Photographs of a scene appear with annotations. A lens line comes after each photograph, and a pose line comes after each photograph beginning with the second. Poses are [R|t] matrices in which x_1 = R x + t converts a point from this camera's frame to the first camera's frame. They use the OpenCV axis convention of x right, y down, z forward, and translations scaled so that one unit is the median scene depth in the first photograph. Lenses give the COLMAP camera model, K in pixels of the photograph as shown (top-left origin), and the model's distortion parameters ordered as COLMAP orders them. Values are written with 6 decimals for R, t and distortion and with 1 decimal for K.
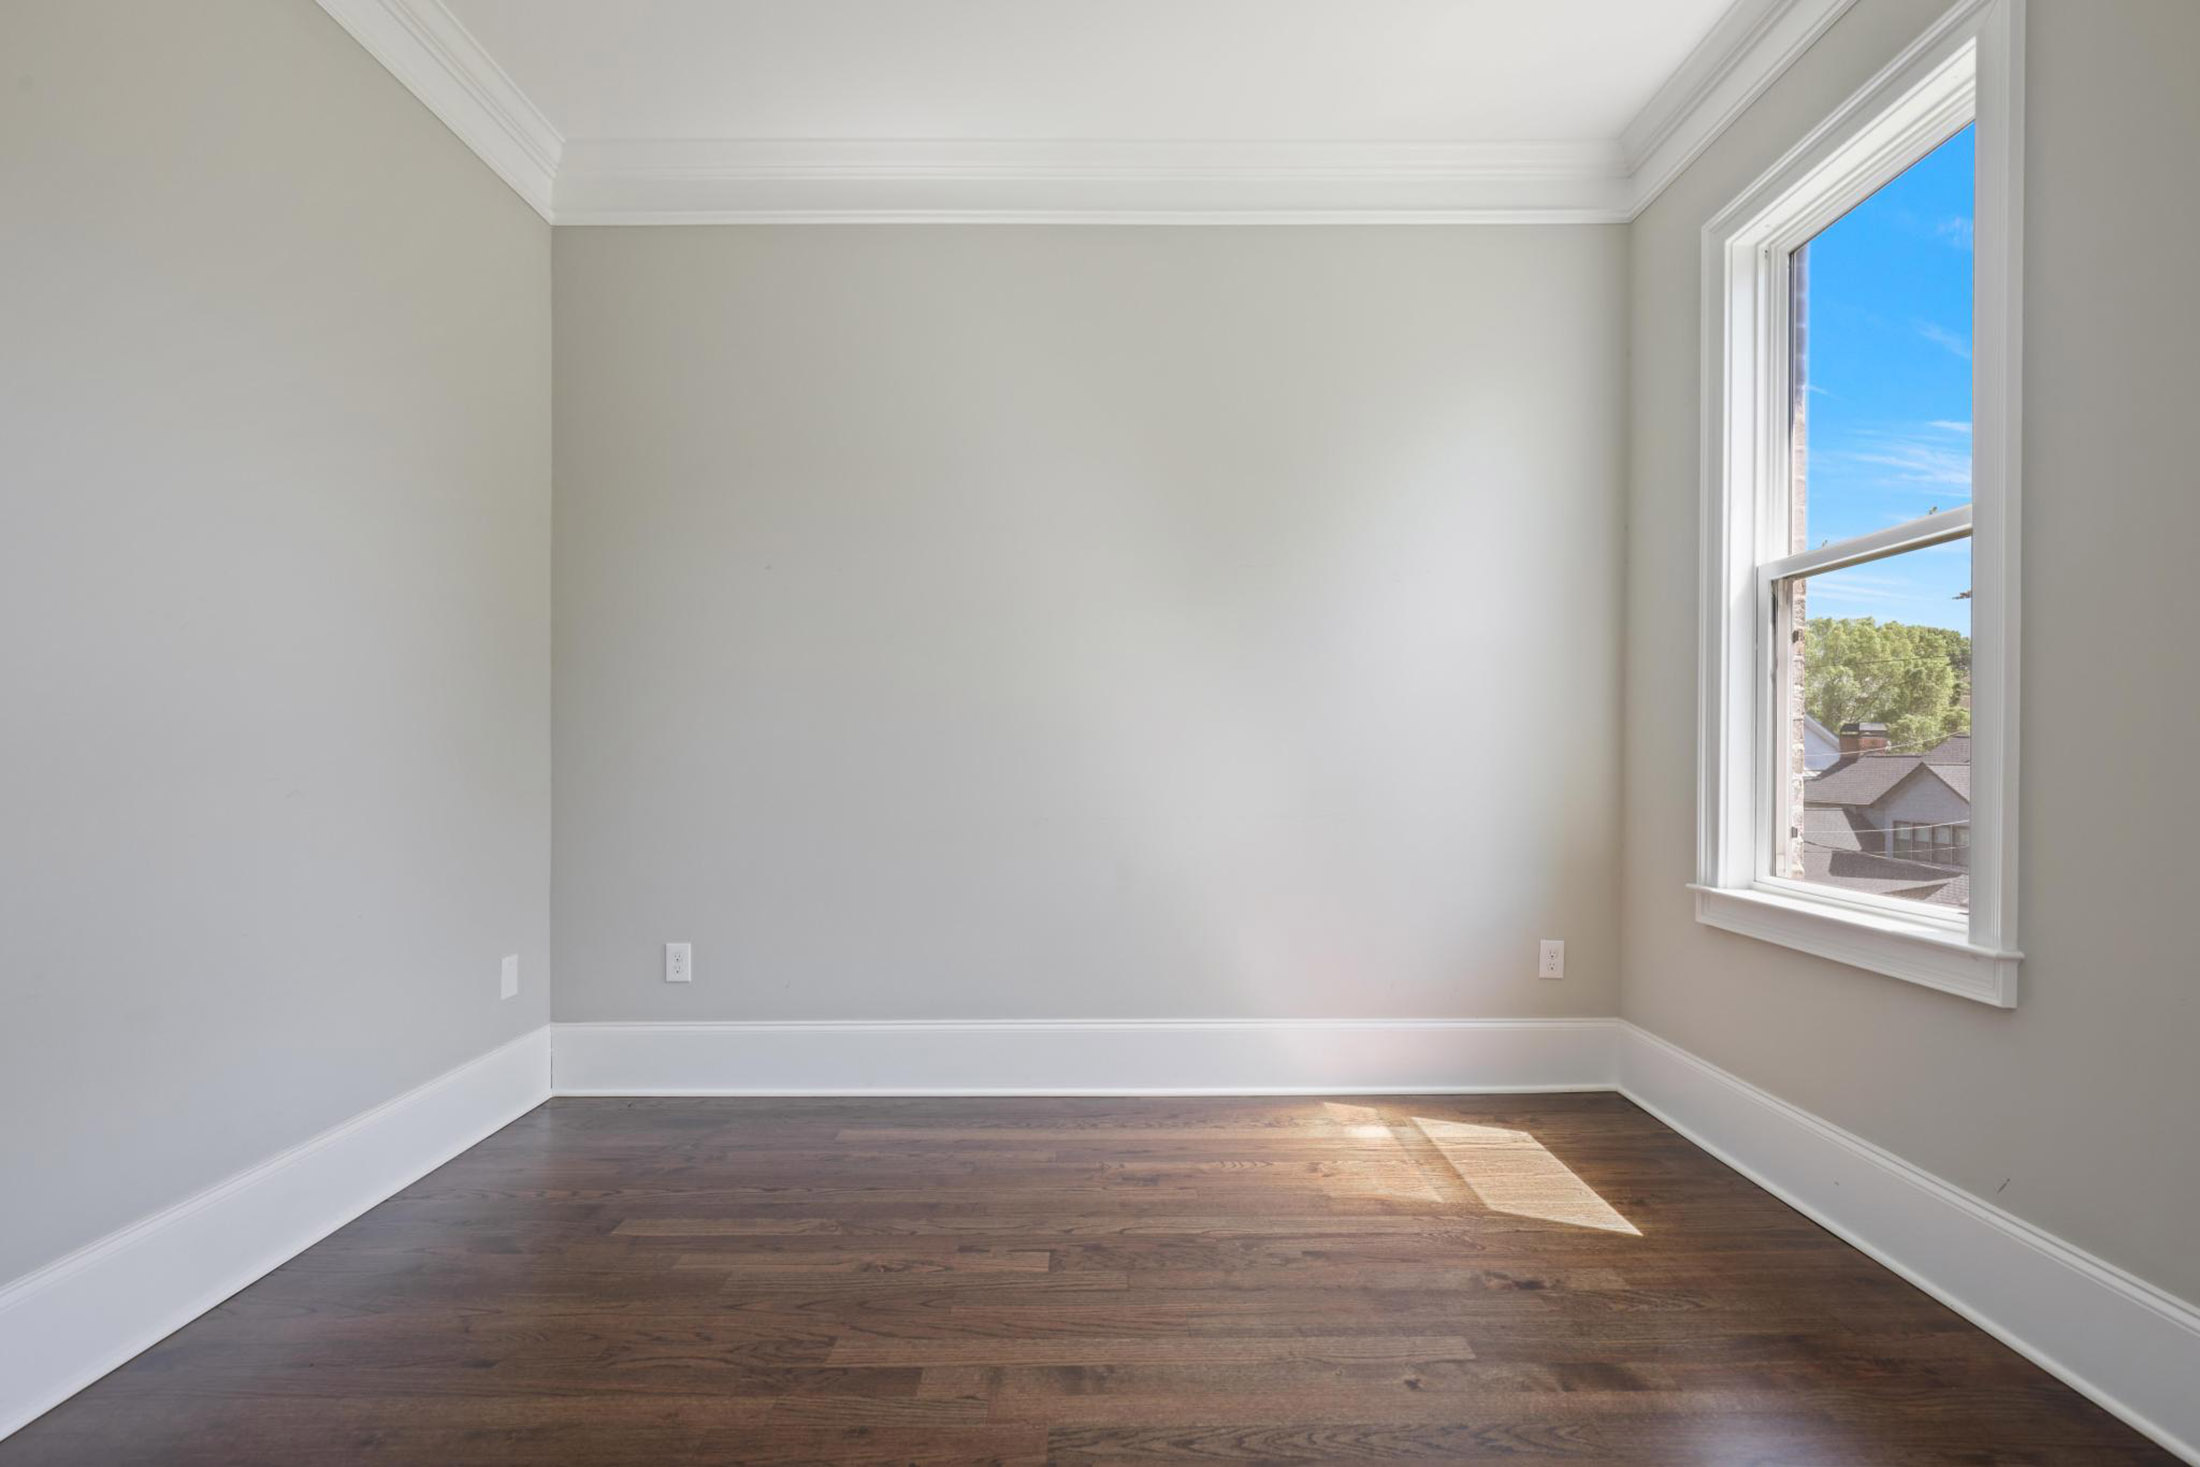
lens RADIAL K [[996.4, 0, 1099.5], [0, 996.4, 747.1], [0, 0, 1]] dist [-0.001046, 0.000184]
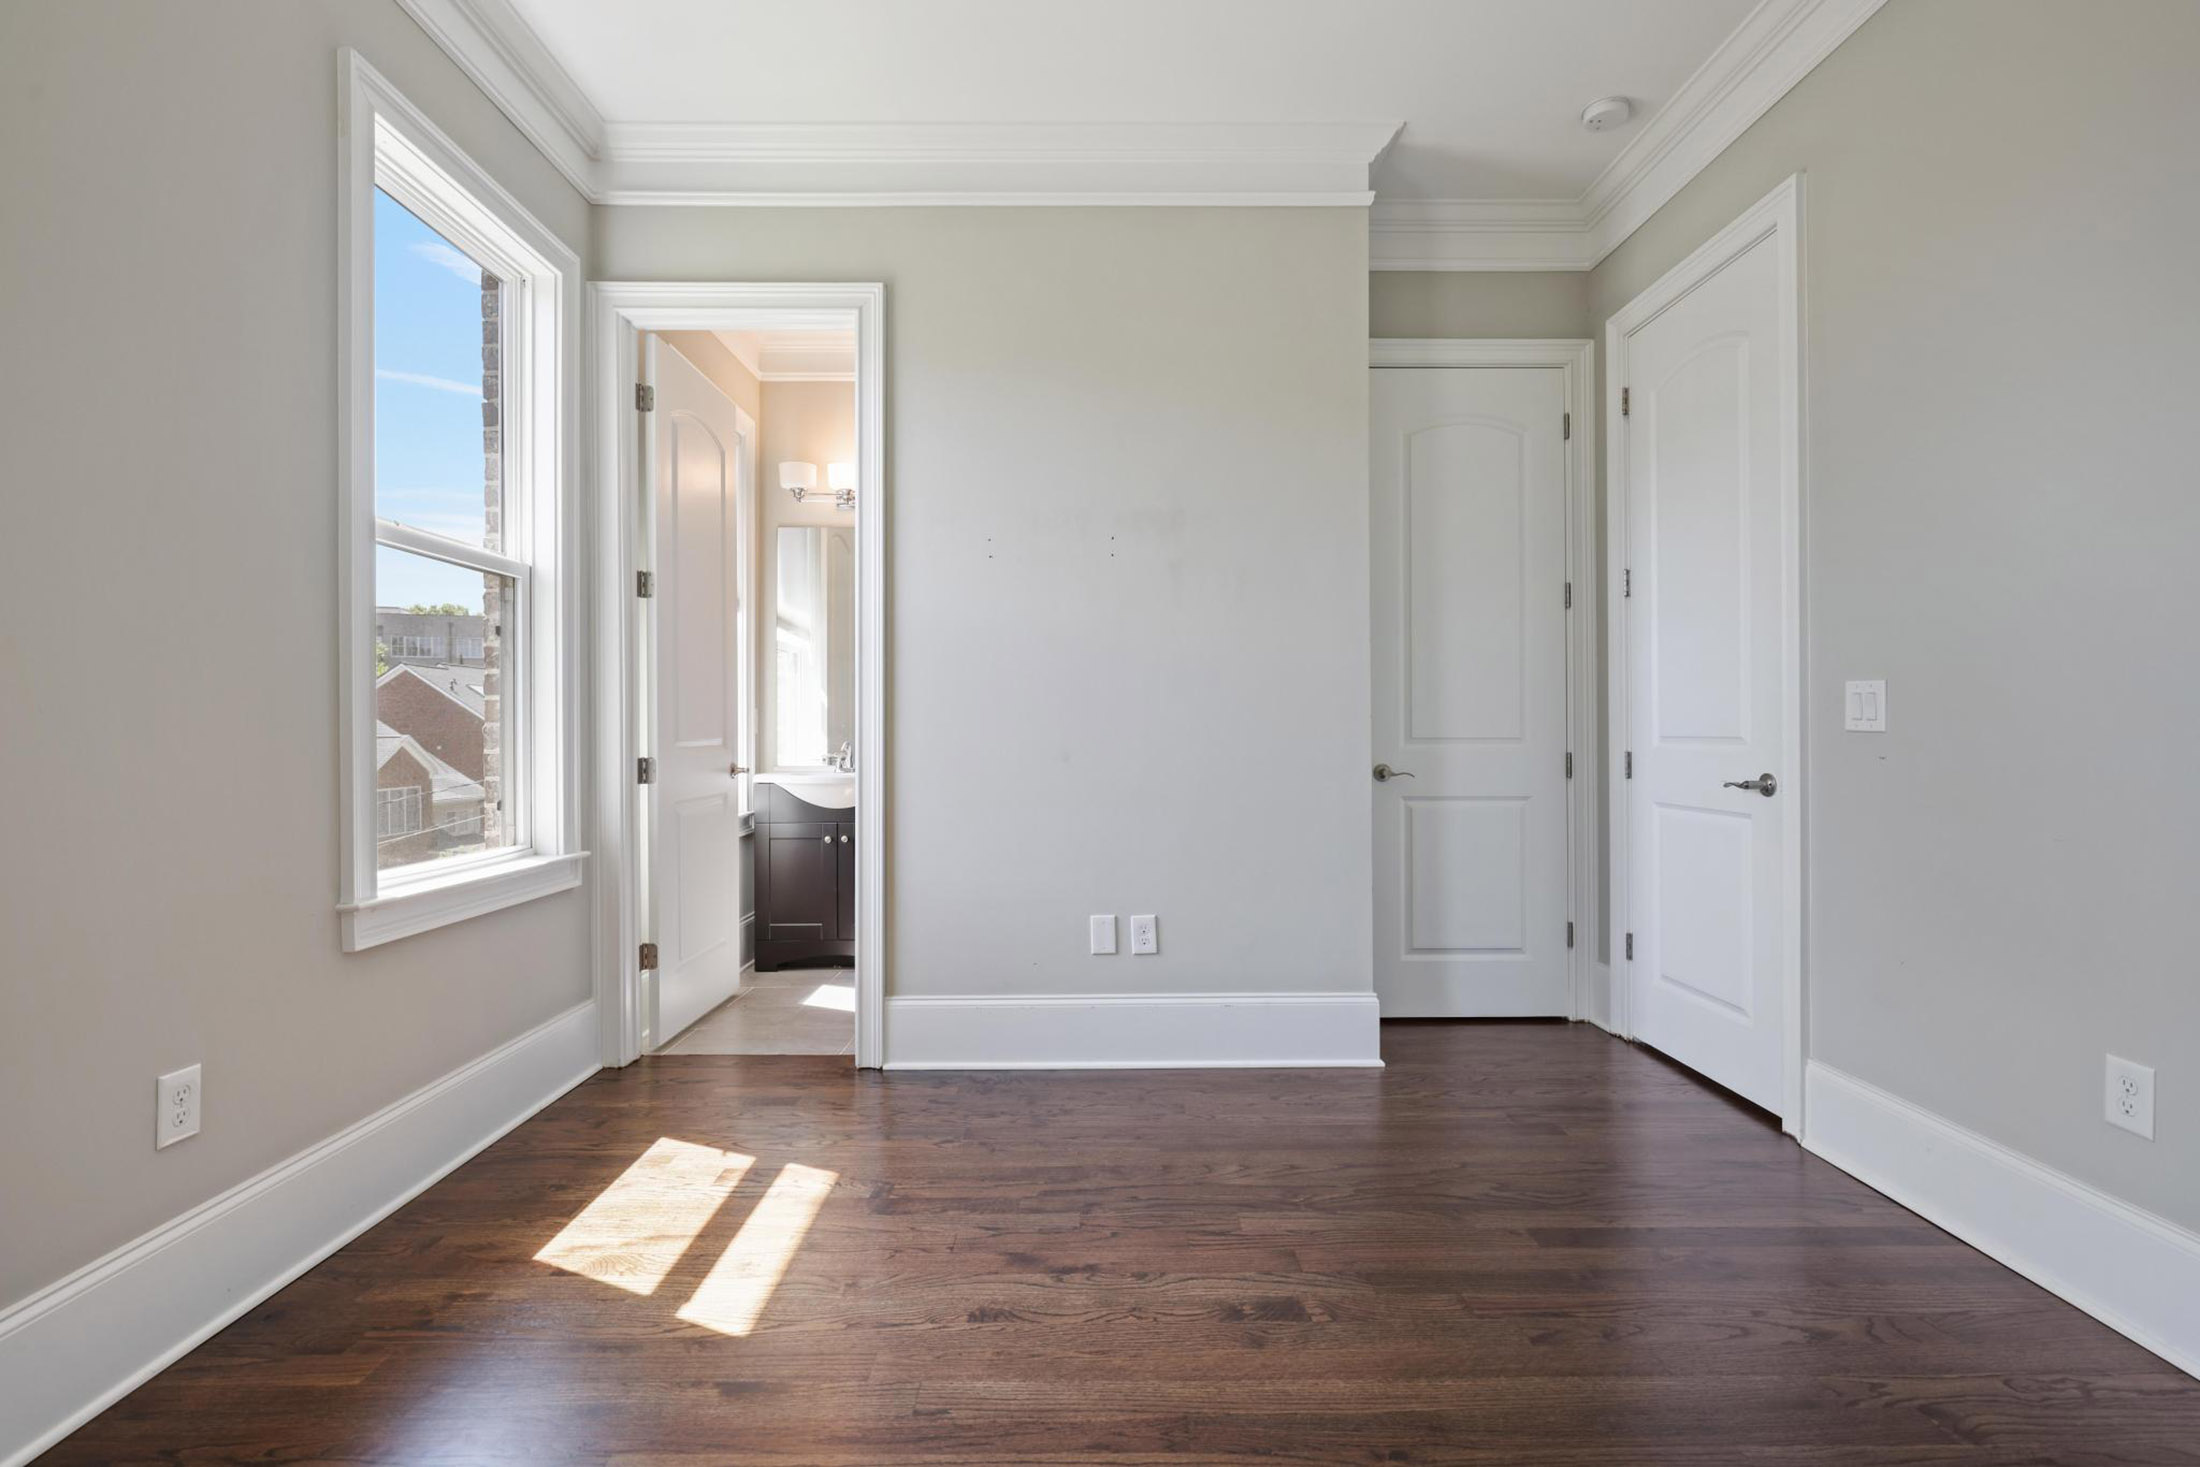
lens RADIAL K [[996.4, 0, 1102.1], [0, 996.4, 744.0], [0, 0, 1]] dist [-0.001046, 0.000184]
pose [[-0.999936, 0.003555, 0.010772, 0.016756], [0.003392, 0.999880, -0.015108, 0.035987], [-0.010824, -0.015070, -0.999828, 1.967780]]
